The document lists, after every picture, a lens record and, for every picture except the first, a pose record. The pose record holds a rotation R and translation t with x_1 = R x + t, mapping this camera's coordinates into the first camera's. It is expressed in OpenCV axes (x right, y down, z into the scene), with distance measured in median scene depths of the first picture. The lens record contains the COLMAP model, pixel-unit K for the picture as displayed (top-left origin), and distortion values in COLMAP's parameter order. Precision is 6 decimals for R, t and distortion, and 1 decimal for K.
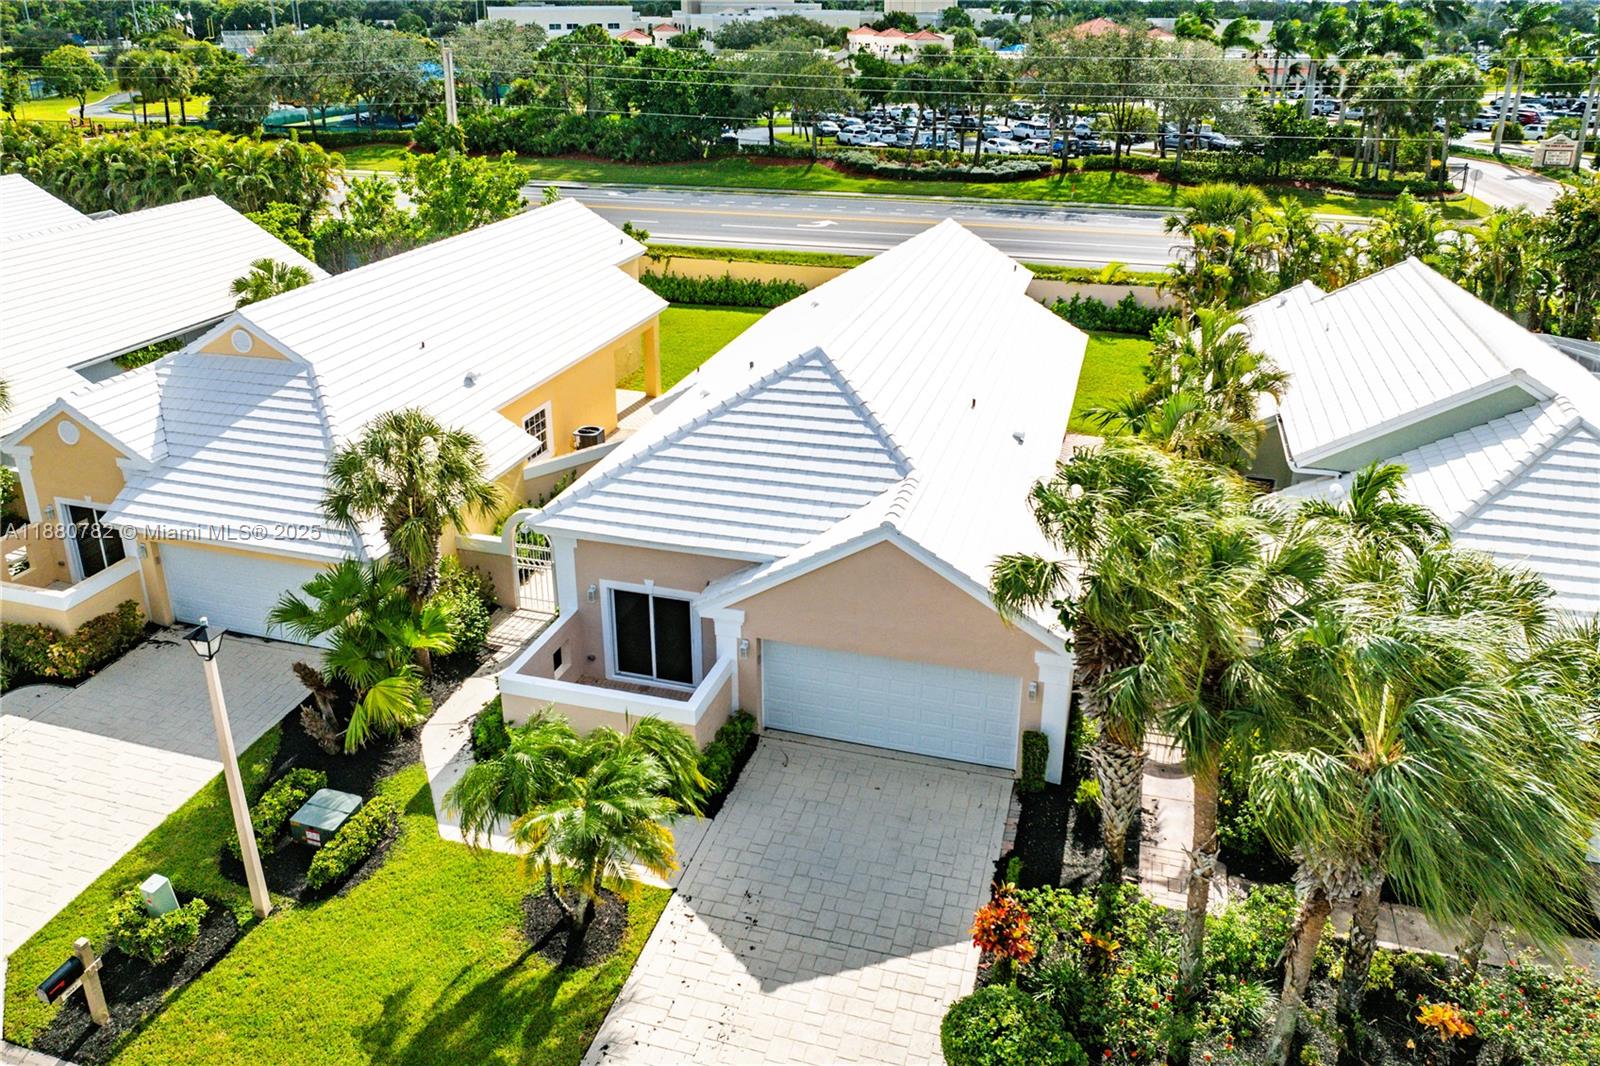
lens RADIAL K [[1187.8, 0, 806.7], [0, 1187.8, 397.1], [0, 0, 1]] dist [-0.044573, 0.004166]
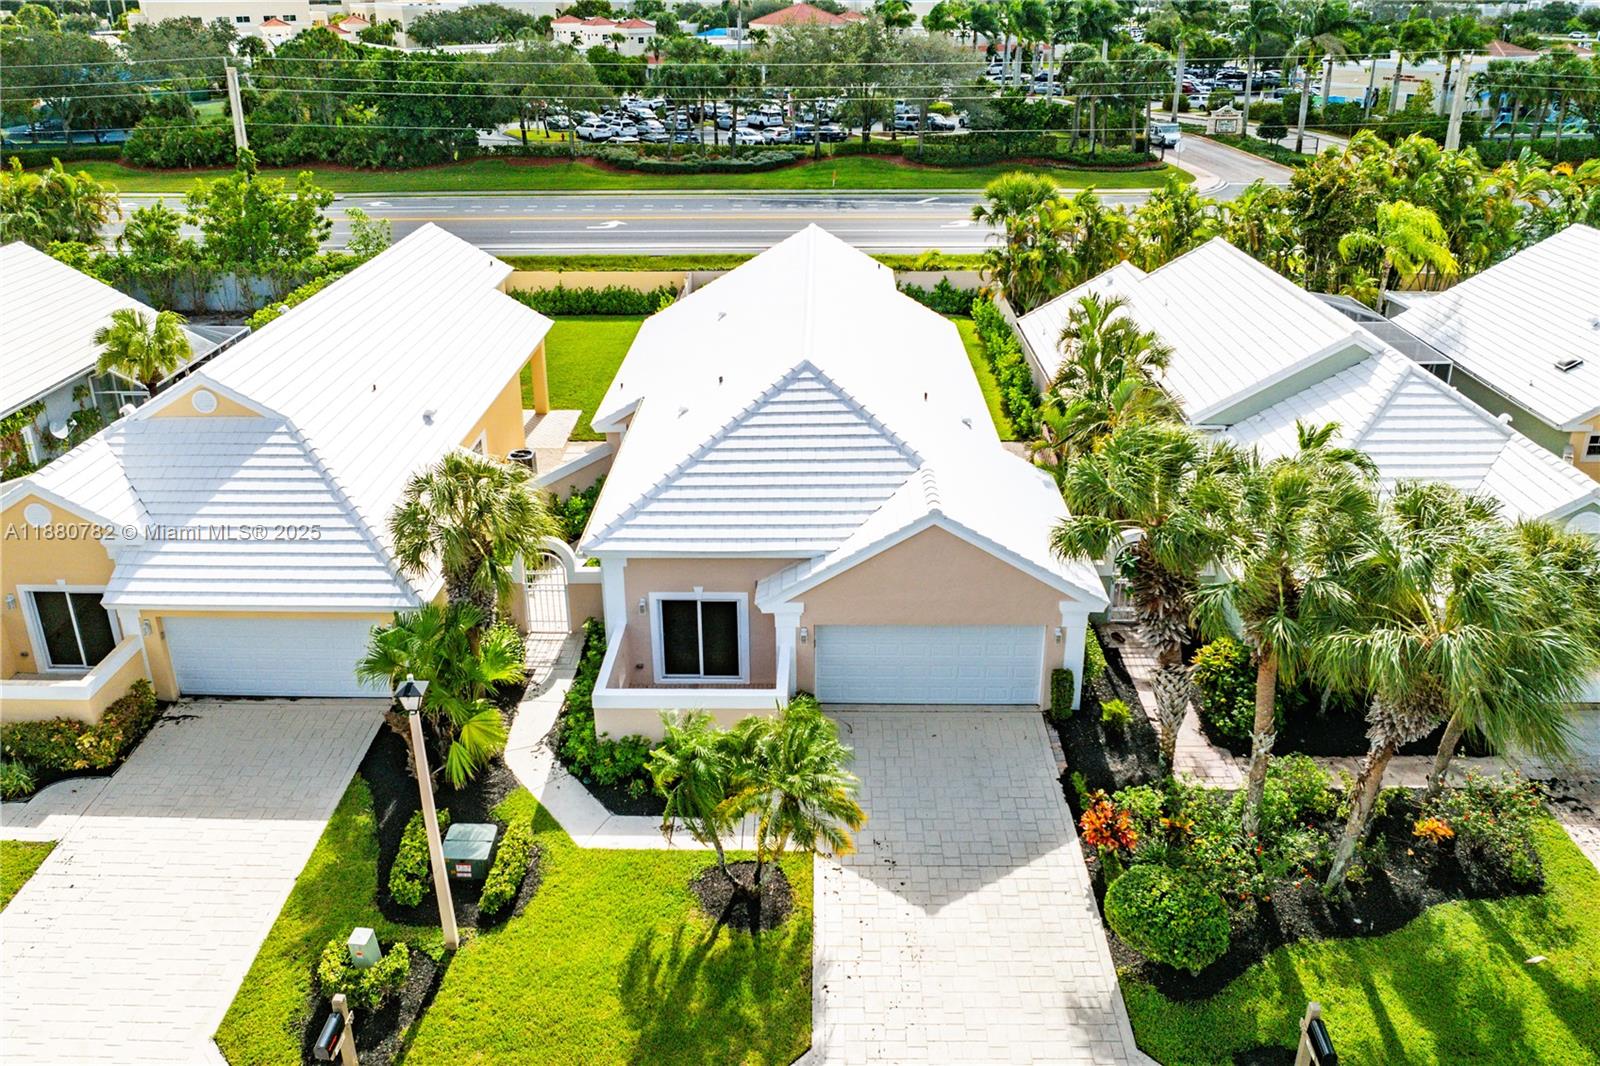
lens RADIAL K [[1187.8, 0, 806.7], [0, 1187.8, 397.1], [0, 0, 1]] dist [-0.044573, 0.004166]
pose [[0.964145, -0.092770, 0.248634, -0.270284], [0.088413, 0.995672, 0.028656, -0.039466], [-0.250216, -0.005646, 0.968174, -0.077020]]
